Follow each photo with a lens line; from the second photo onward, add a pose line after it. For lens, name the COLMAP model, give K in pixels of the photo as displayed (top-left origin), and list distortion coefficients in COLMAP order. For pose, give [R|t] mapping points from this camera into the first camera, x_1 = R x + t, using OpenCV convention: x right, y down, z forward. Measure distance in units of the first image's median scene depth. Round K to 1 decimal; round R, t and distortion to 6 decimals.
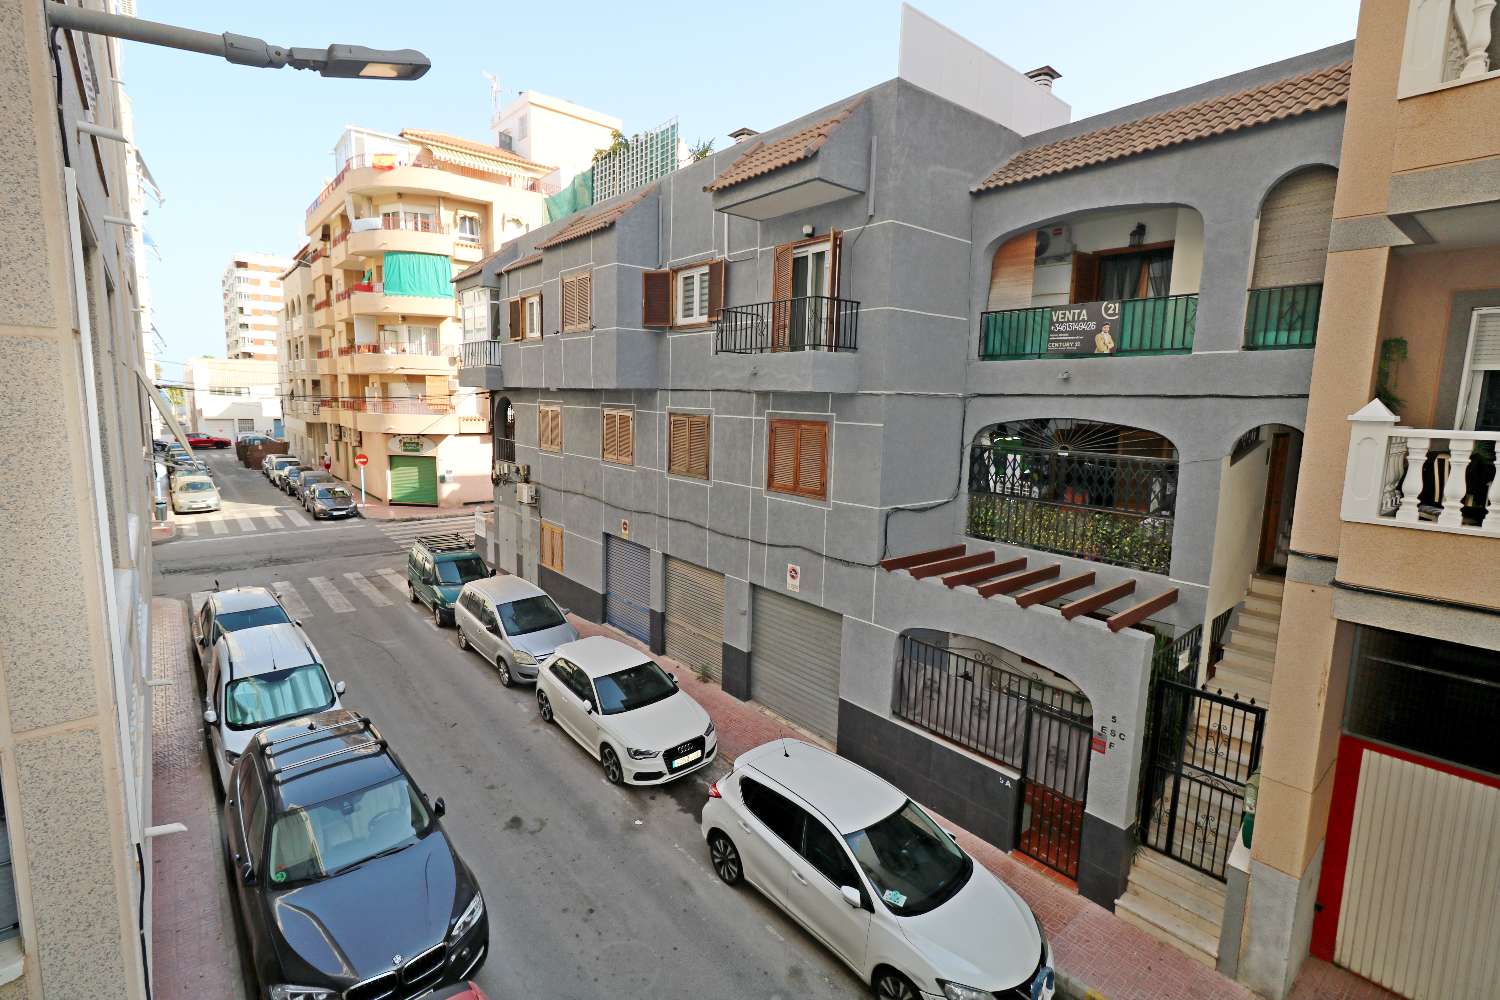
lens RADIAL K [[687.0, 0, 743.7], [0, 687.0, 492.7], [0, 0, 1]] dist [0.000255, 0.000087]
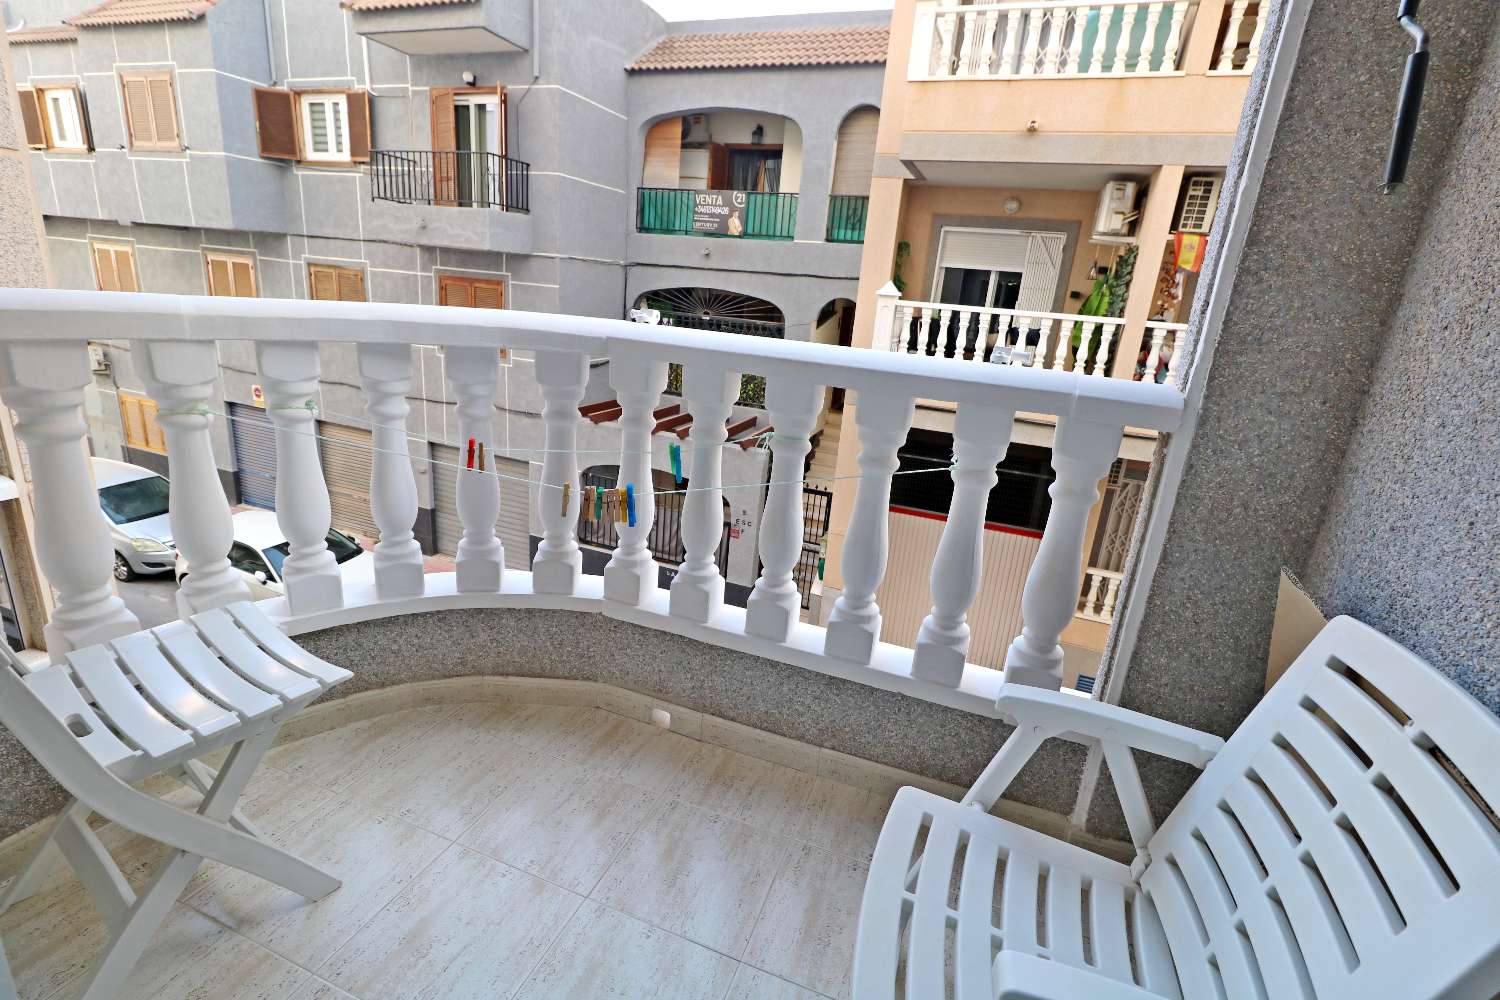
lens RADIAL K [[683.7, 0, 738.3], [0, 683.7, 494.1], [0, 0, 1]] dist [0.000774, 0.000015]
pose [[0.877140, -0.093740, 0.470996, -0.087346], [0.004882, 0.982454, 0.186442, 0.024340], [-0.480209, -0.161236, 0.862208, -0.132163]]
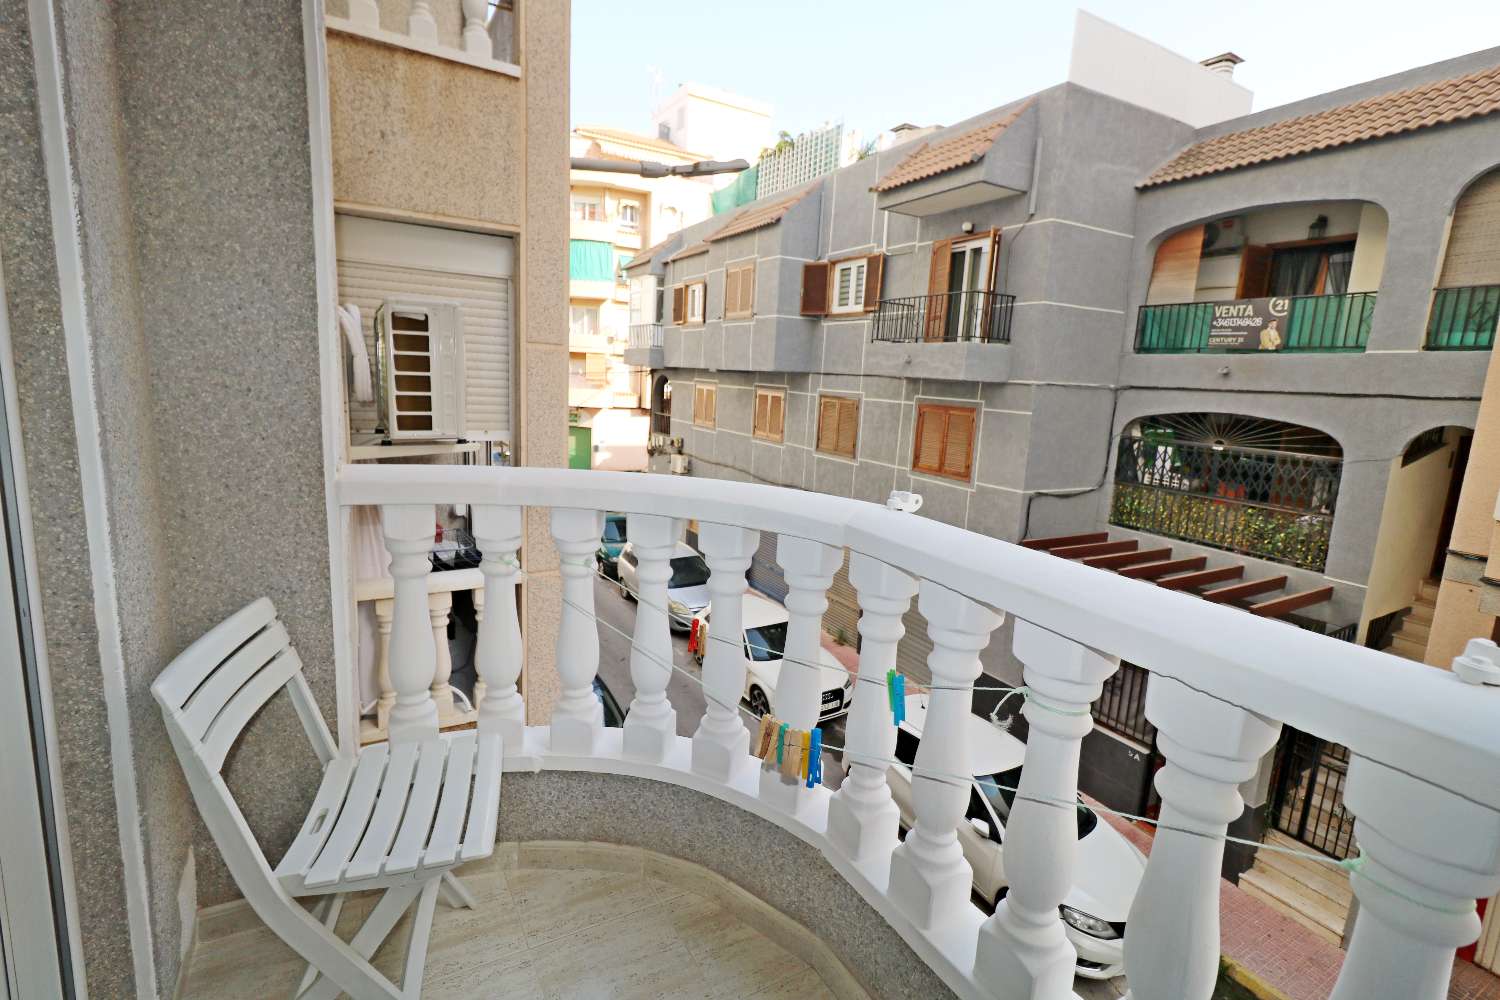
lens RADIAL K [[684.0, 0, 745.0], [0, 684.0, 489.8], [0, 0, 1]] dist [-0.000566, -0.000171]
pose [[0.982770, 0.053898, -0.176798, -0.036540], [-0.049515, 0.998349, 0.029115, 0.009680], [0.178076, -0.019860, 0.983816, -0.111586]]
